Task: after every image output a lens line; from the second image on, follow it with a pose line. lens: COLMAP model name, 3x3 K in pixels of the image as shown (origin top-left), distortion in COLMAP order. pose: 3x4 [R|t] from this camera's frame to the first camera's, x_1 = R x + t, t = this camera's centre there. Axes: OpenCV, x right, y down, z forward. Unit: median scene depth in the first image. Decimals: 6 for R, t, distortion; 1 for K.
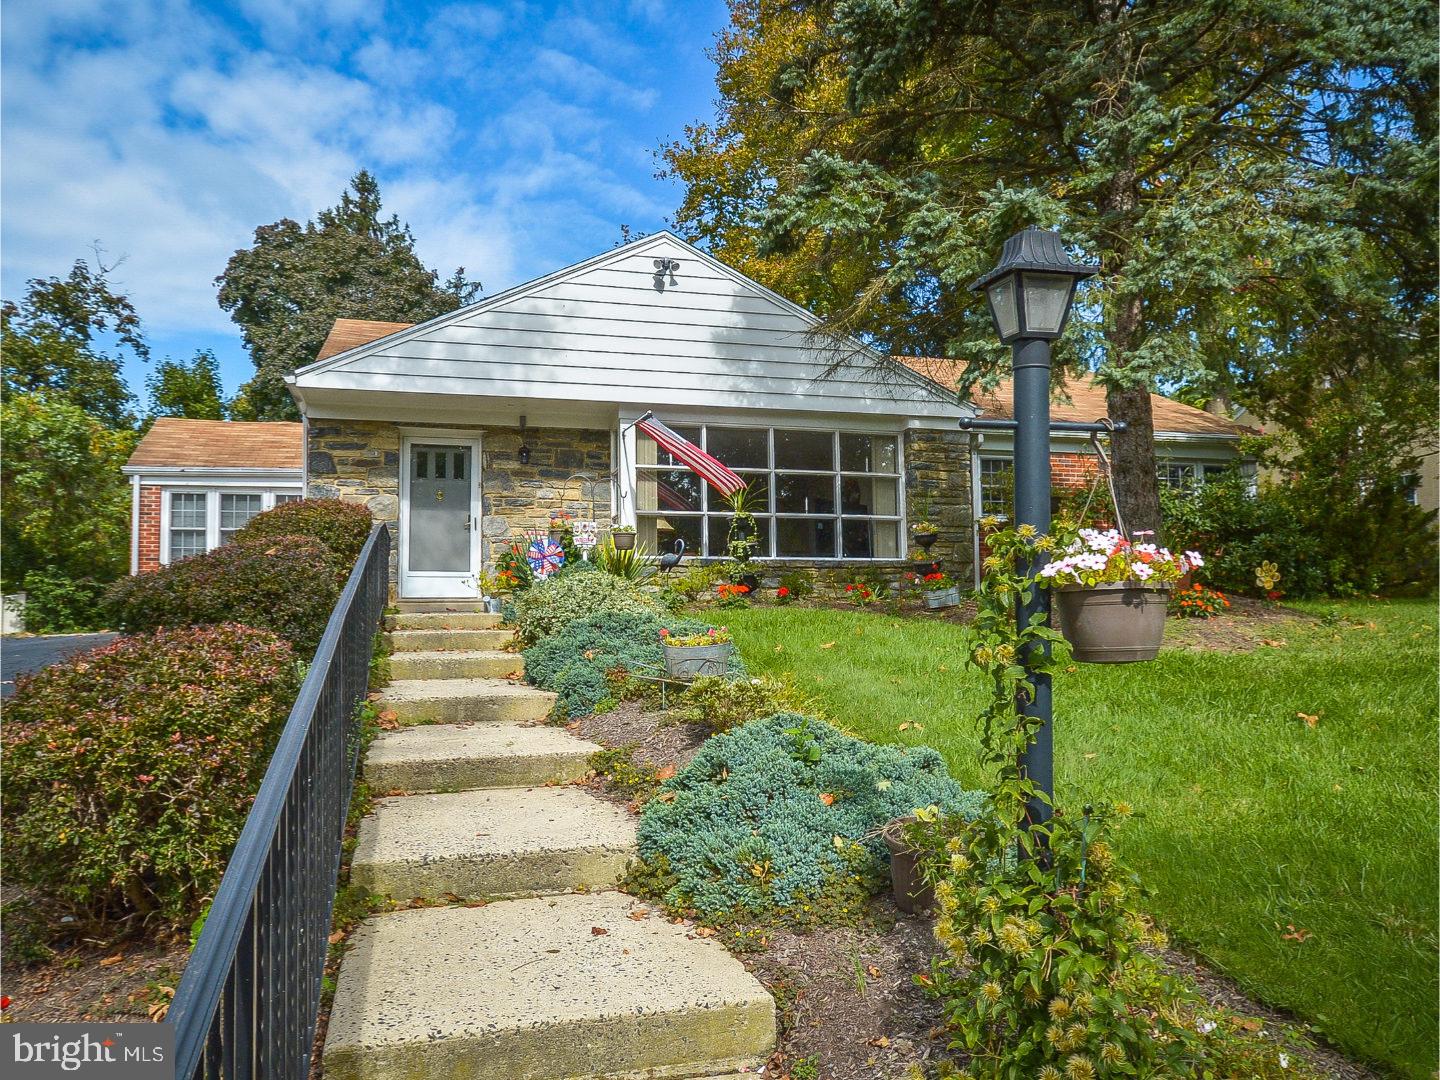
lens RADIAL K [[1042.2, 0, 727.5], [0, 1042.2, 516.6], [0, 0, 1]] dist [0.007067, 0.001202]
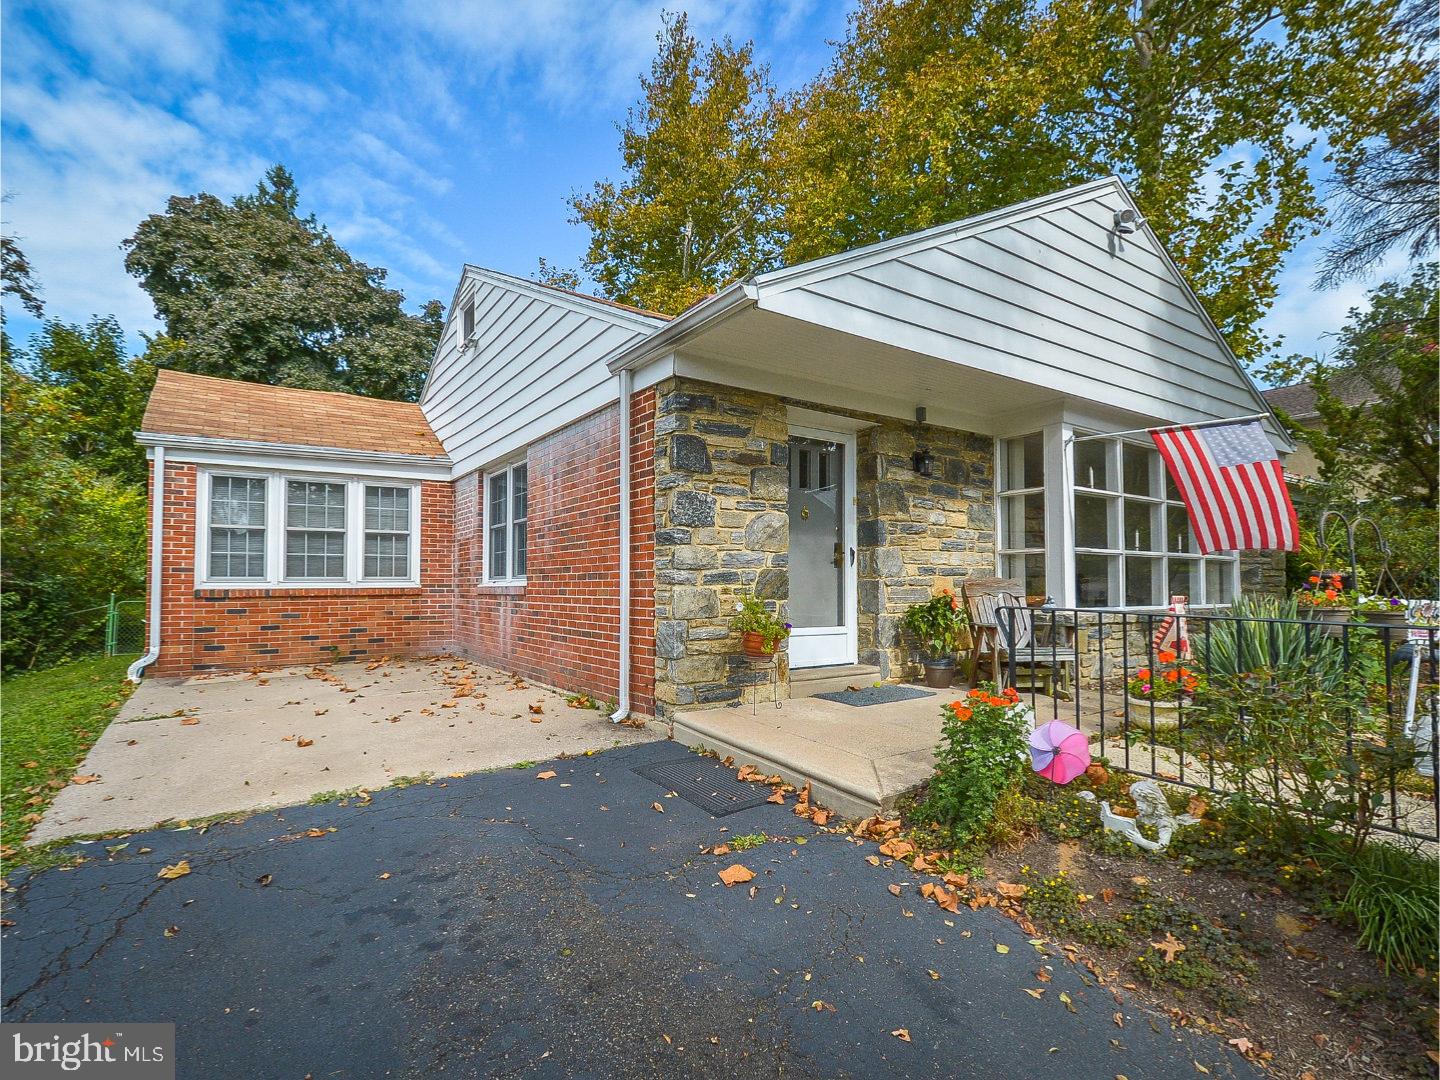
lens RADIAL K [[704.3, 0, 722.3], [0, 704.3, 537.4], [0, 0, 1]] dist [0.028557, -0.019043]
pose [[0.948851, 0.034948, 0.313785, -0.338463], [-0.047528, 0.998340, 0.032527, -0.012286], [-0.312128, -0.045777, 0.948937, 0.415901]]
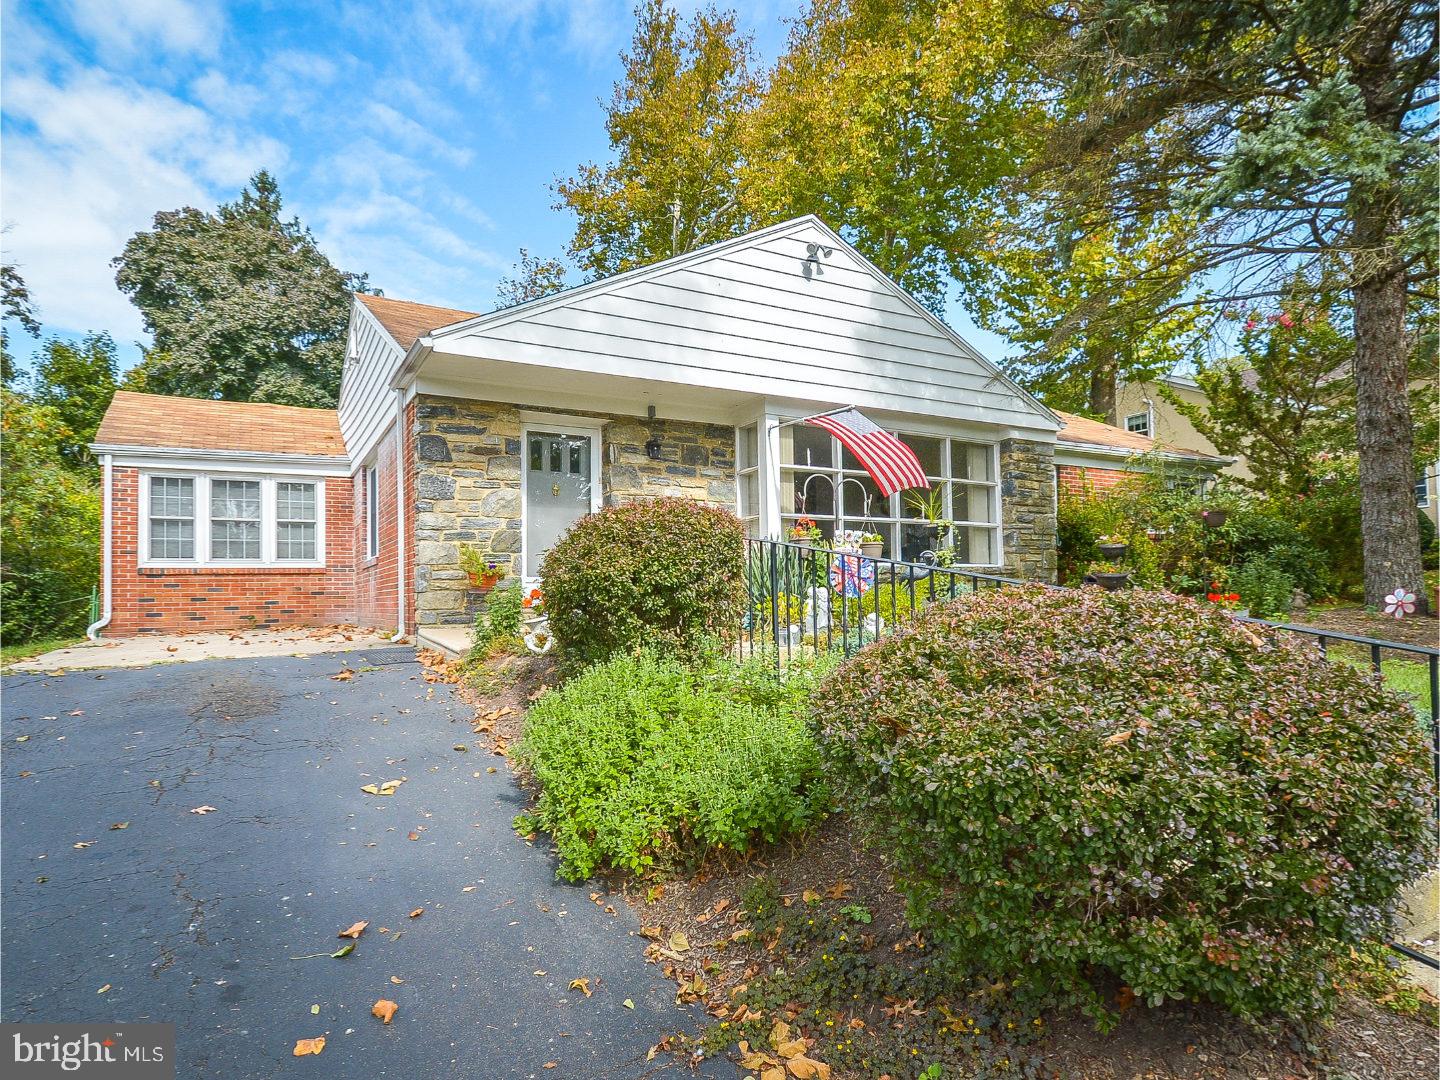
lens RADIAL K [[814.8, 0, 720.0], [0, 814.8, 540.0], [0, 0, 1]] dist [0.024431, -0.017491]
pose [[0.973019, 0.015140, 0.230228, -0.214857], [-0.023393, 0.999176, 0.033160, -0.003413], [-0.229536, -0.037652, 0.972572, 0.207983]]
